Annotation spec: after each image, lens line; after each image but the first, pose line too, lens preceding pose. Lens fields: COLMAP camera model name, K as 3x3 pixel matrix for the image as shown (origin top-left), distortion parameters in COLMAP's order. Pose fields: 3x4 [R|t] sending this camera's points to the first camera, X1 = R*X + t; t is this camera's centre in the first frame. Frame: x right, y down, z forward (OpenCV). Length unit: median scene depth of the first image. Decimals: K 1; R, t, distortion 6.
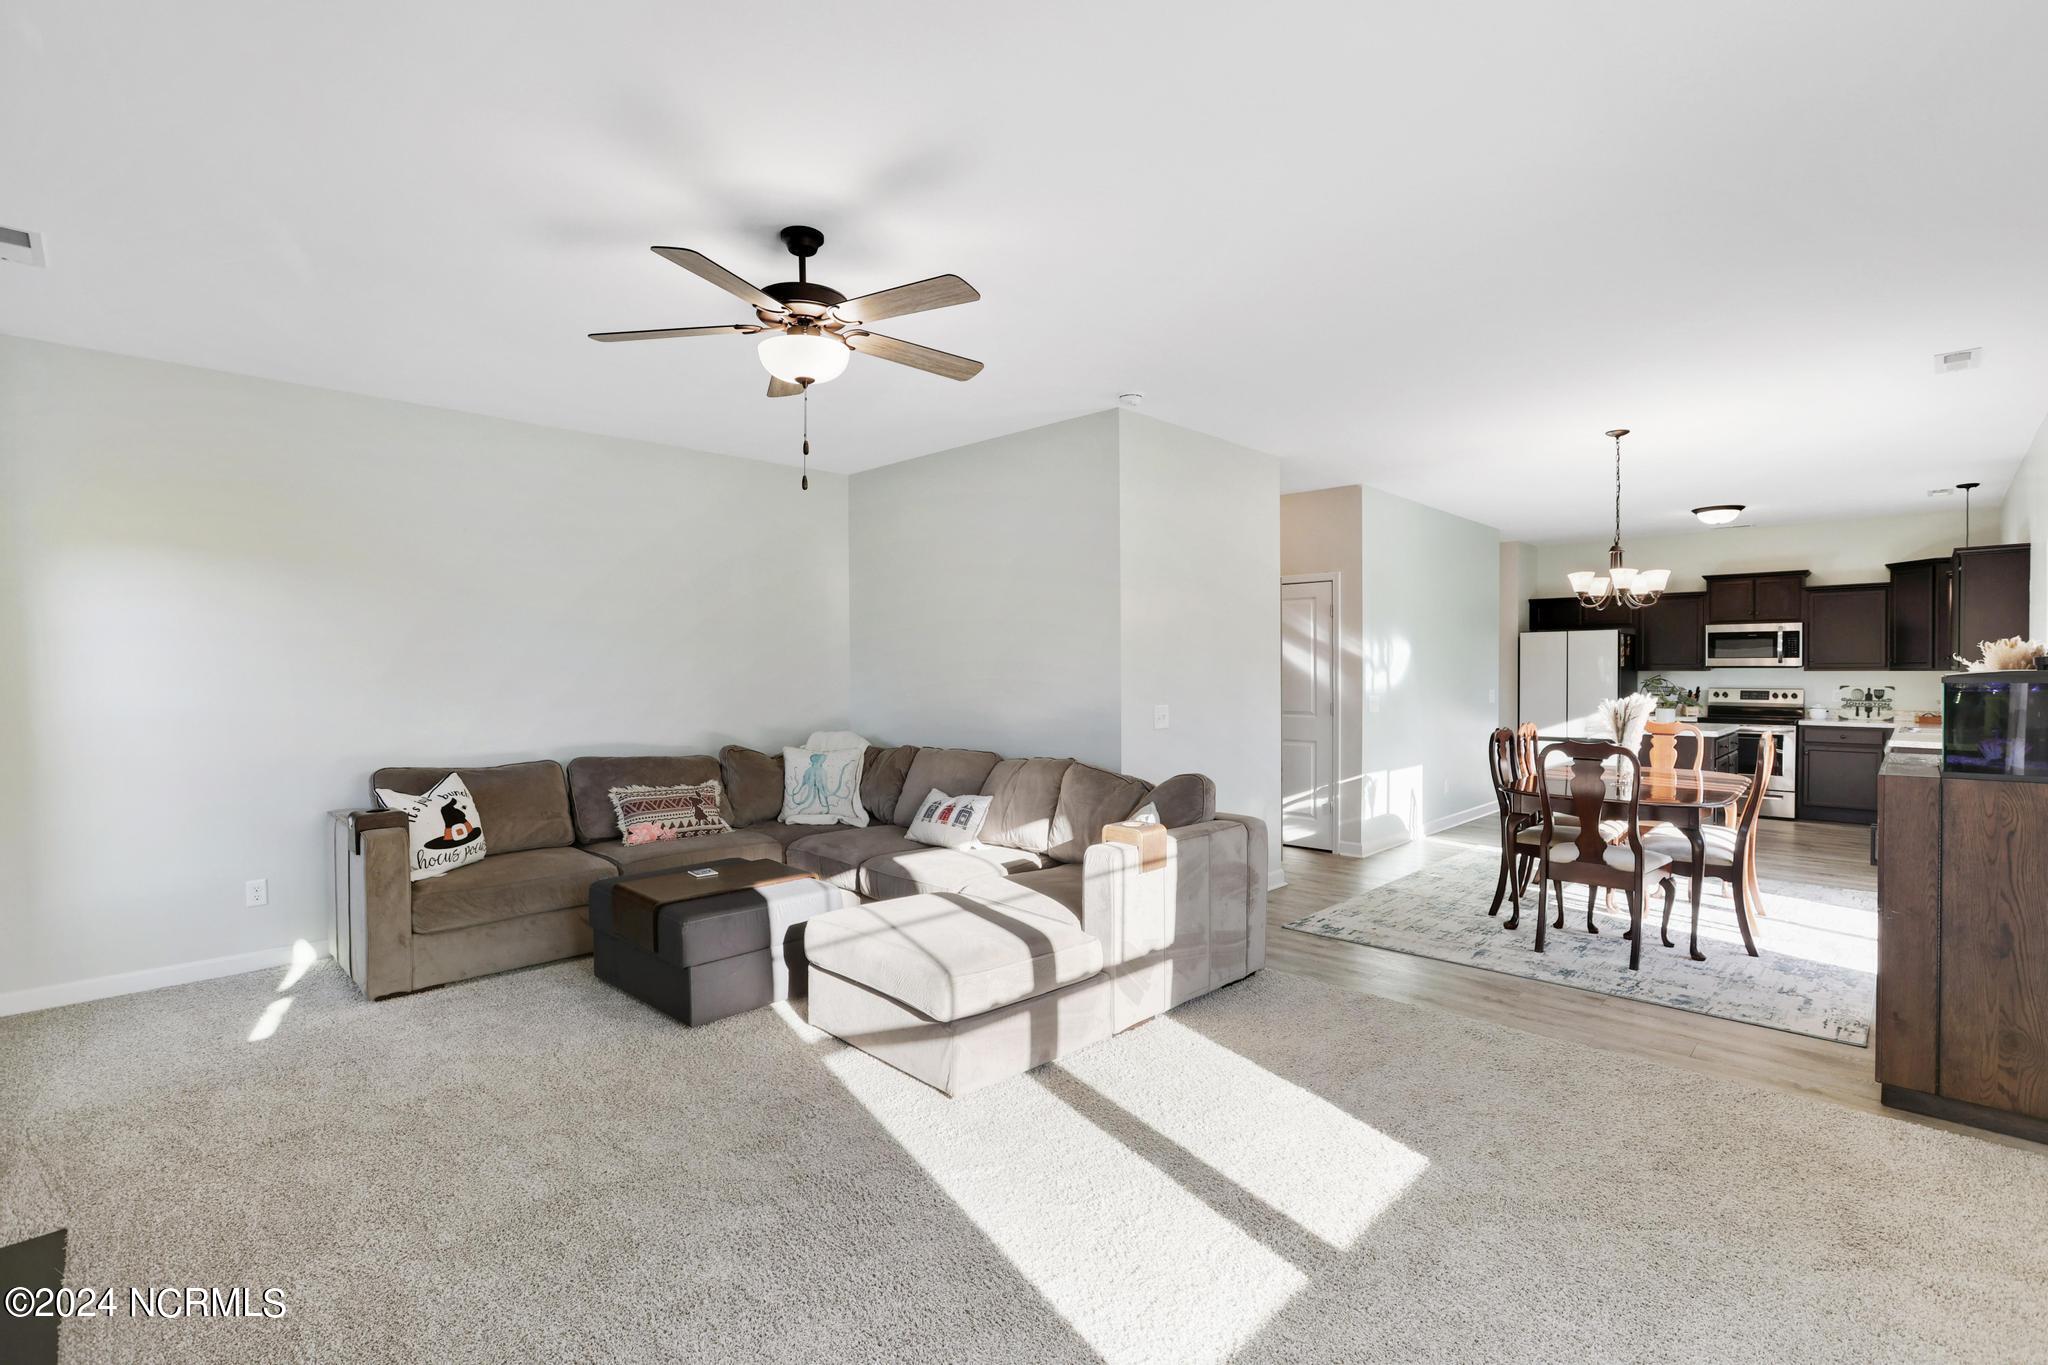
lens RADIAL K [[937.9, 0, 1031.8], [0, 937.9, 683.5], [0, 0, 1]] dist [-0.061238, 0.025506]
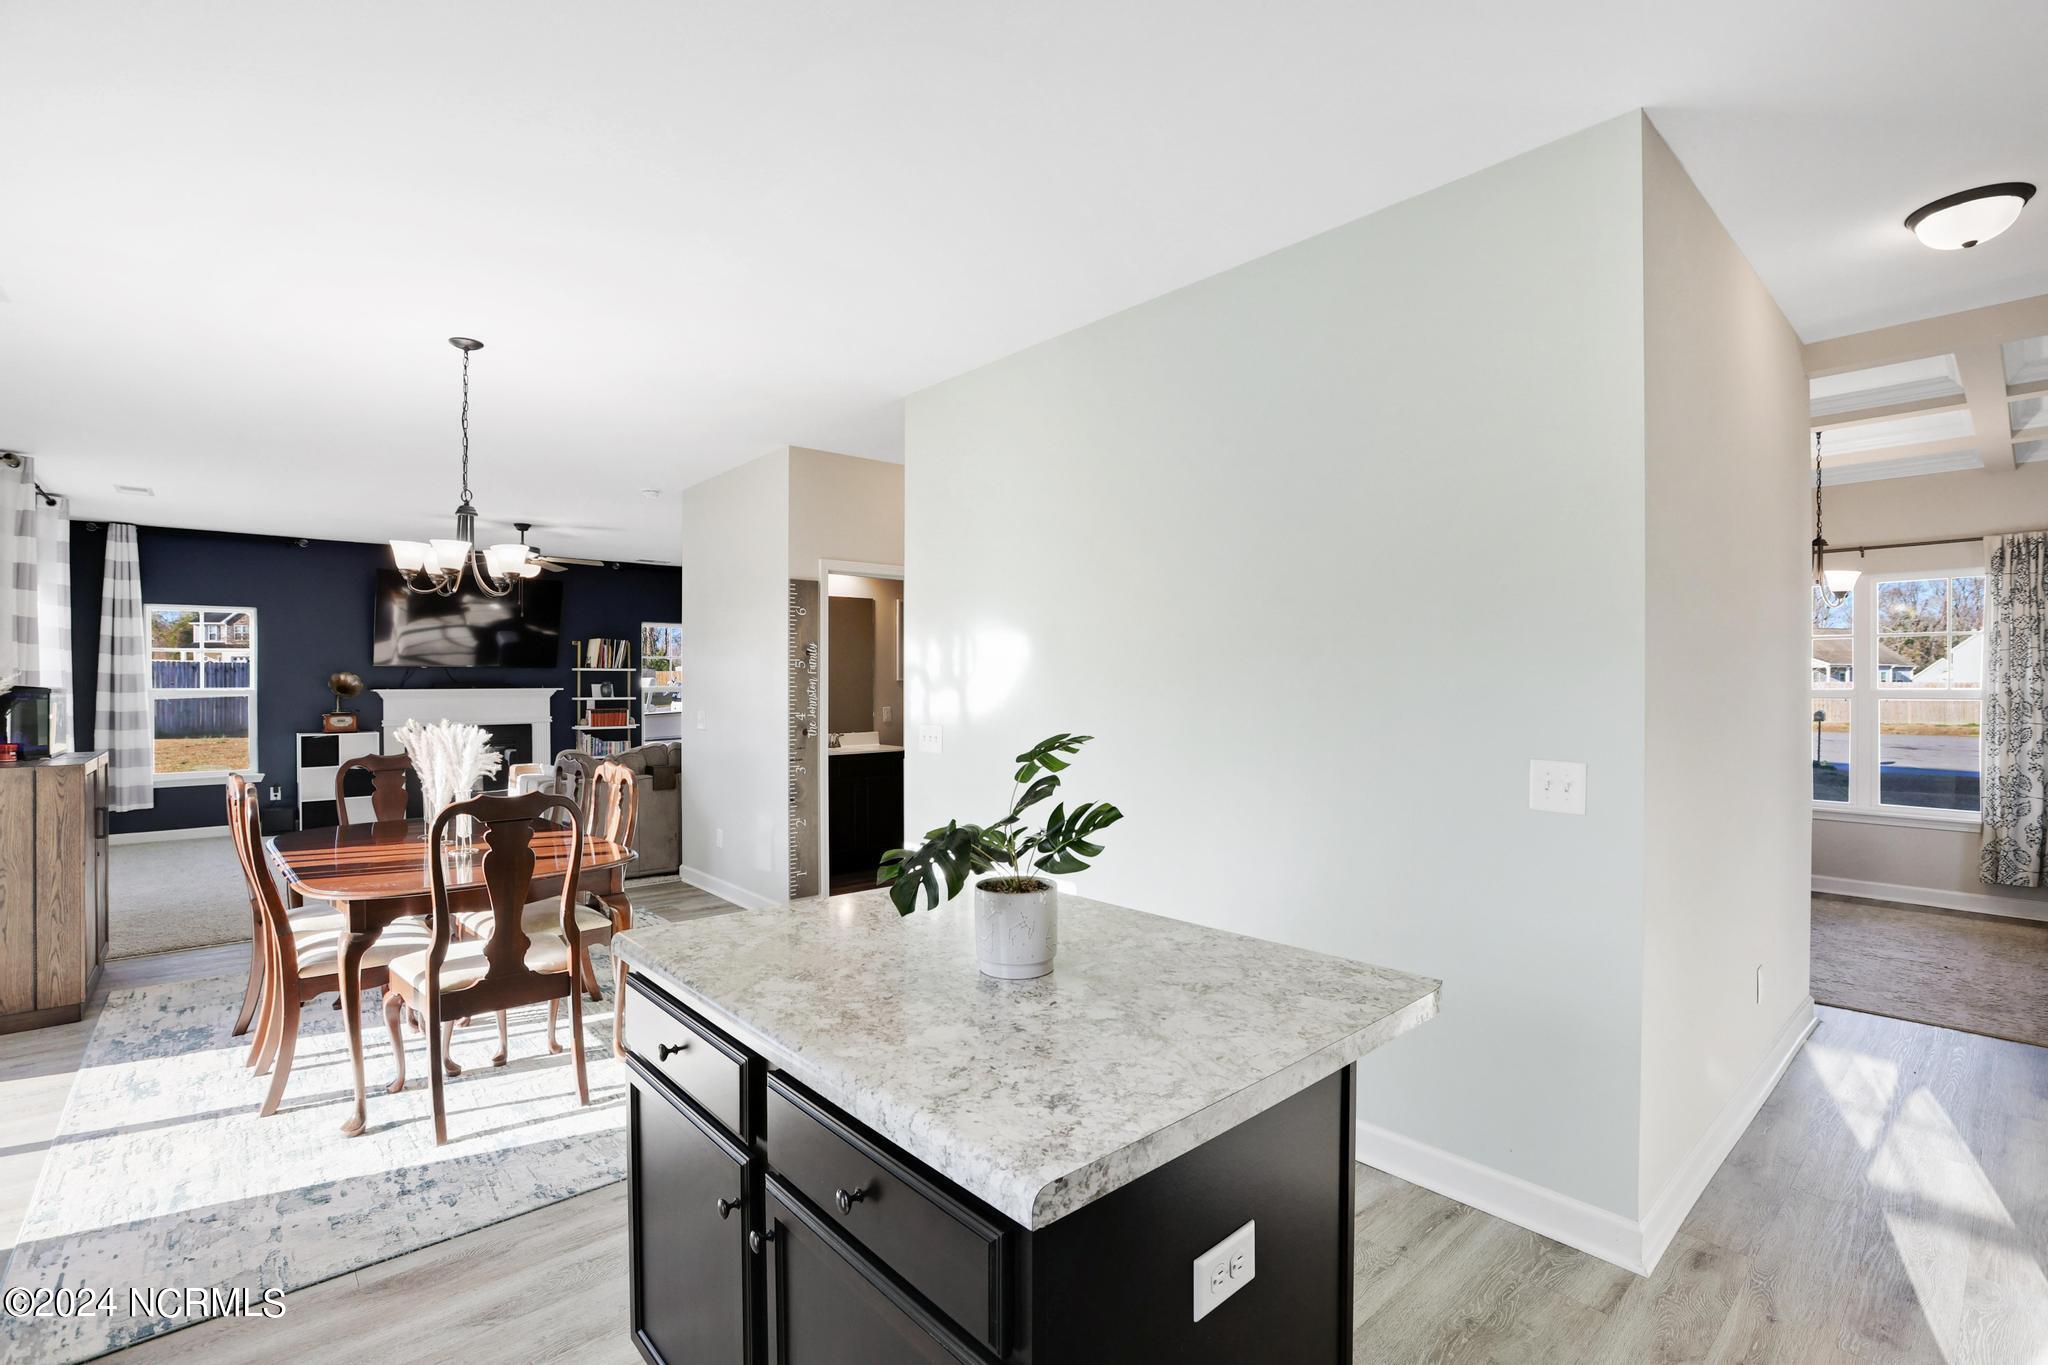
lens RADIAL K [[937.9, 0, 1031.8], [0, 937.9, 683.5], [0, 0, 1]] dist [-0.061238, 0.025506]
pose [[-0.068860, 0.004120, -0.997618, 1.711989], [-0.018702, 0.999810, 0.005420, -0.037579], [0.997451, 0.019031, -0.068770, 1.935720]]
